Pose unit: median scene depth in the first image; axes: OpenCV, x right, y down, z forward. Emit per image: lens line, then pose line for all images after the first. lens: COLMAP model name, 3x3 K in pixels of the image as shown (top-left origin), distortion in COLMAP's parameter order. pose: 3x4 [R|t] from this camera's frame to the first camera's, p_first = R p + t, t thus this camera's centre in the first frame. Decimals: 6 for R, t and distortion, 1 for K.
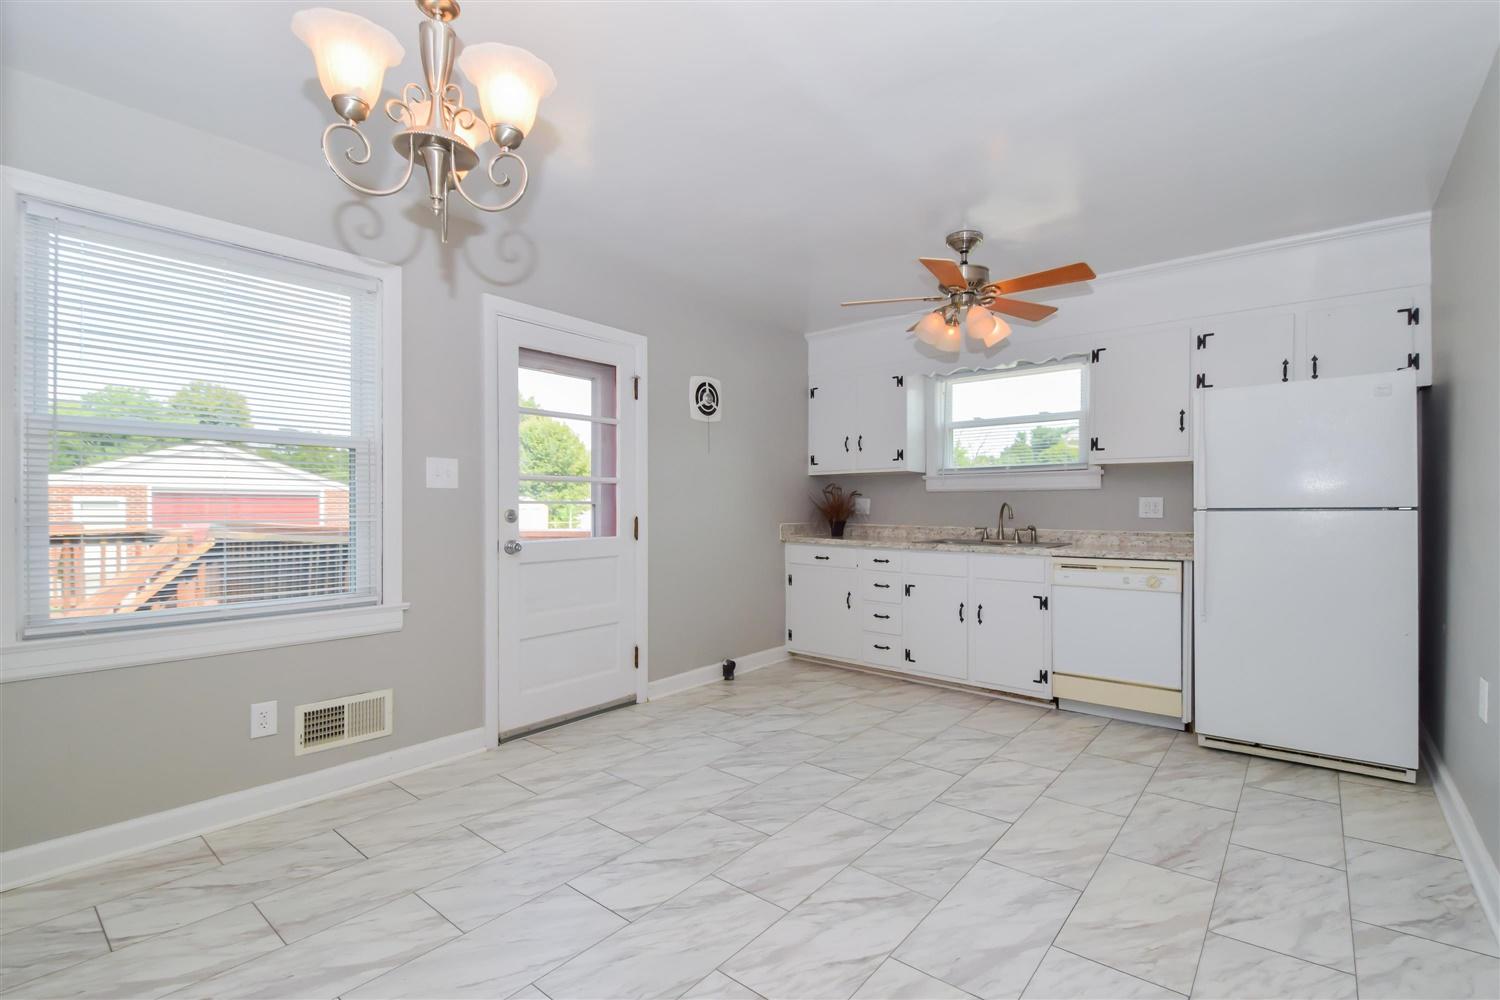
lens RADIAL K [[658.9, 0, 763.0], [0, 658.9, 517.0], [0, 0, 1]] dist [0.015412, -0.016729]
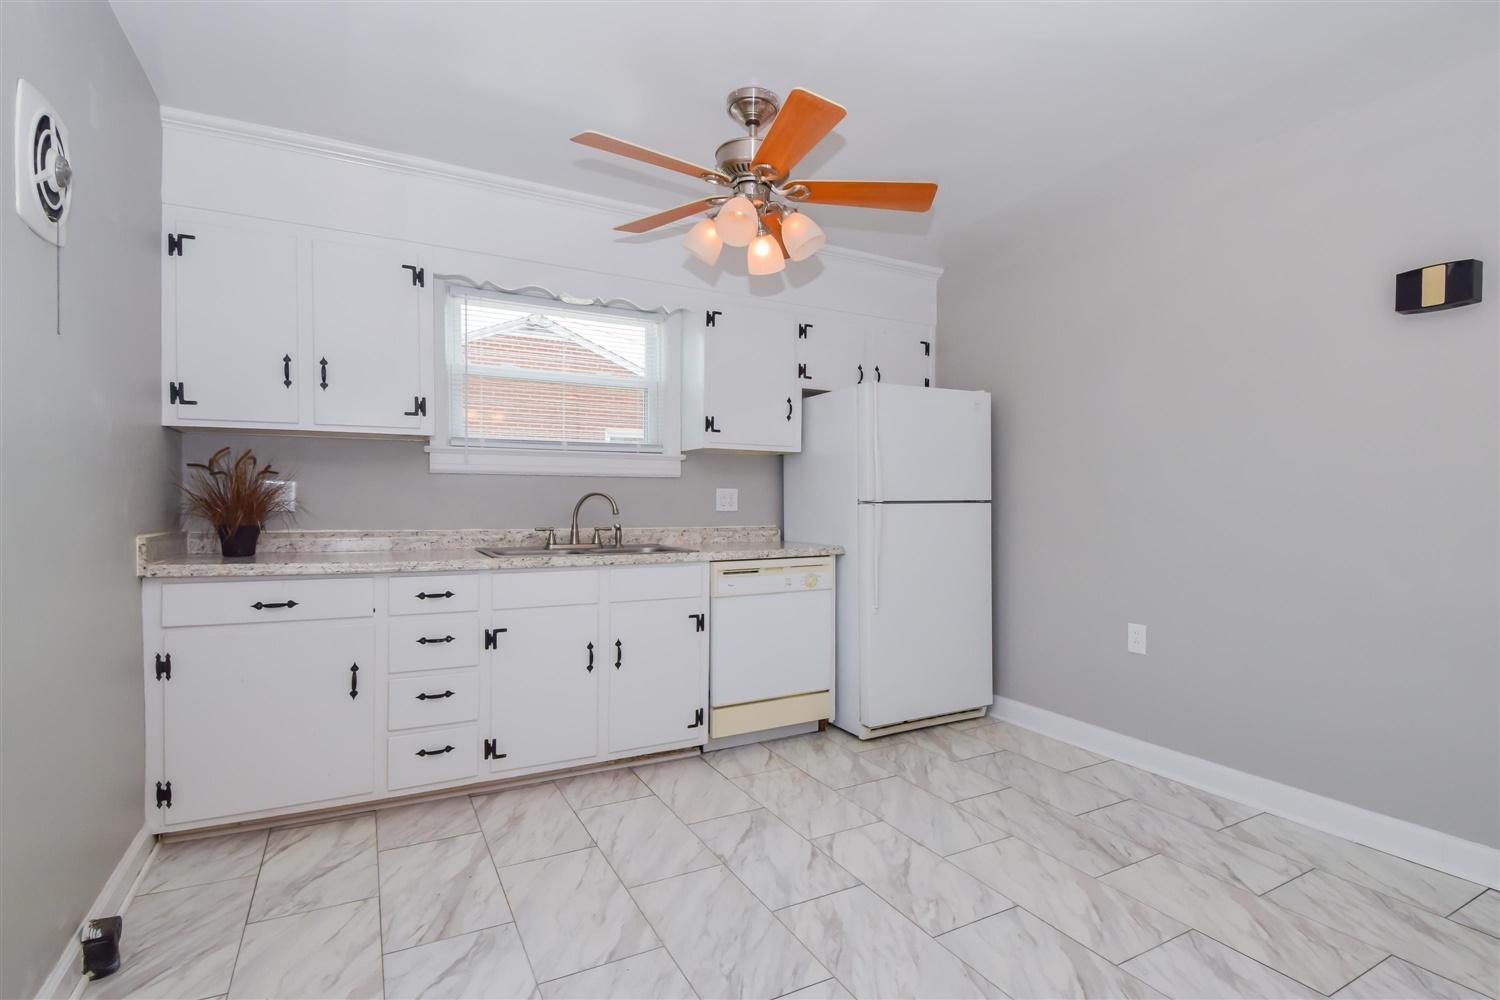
lens RADIAL K [[723.9, 0, 777.0], [0, 723.9, 513.5], [0, 0, 1]] dist [0.032144, -0.023627]
pose [[0.369487, -0.015983, 0.929099, -0.332038], [0.009652, 0.999864, 0.013362, -0.008596], [-0.929186, 0.004031, 0.369591, 0.600463]]
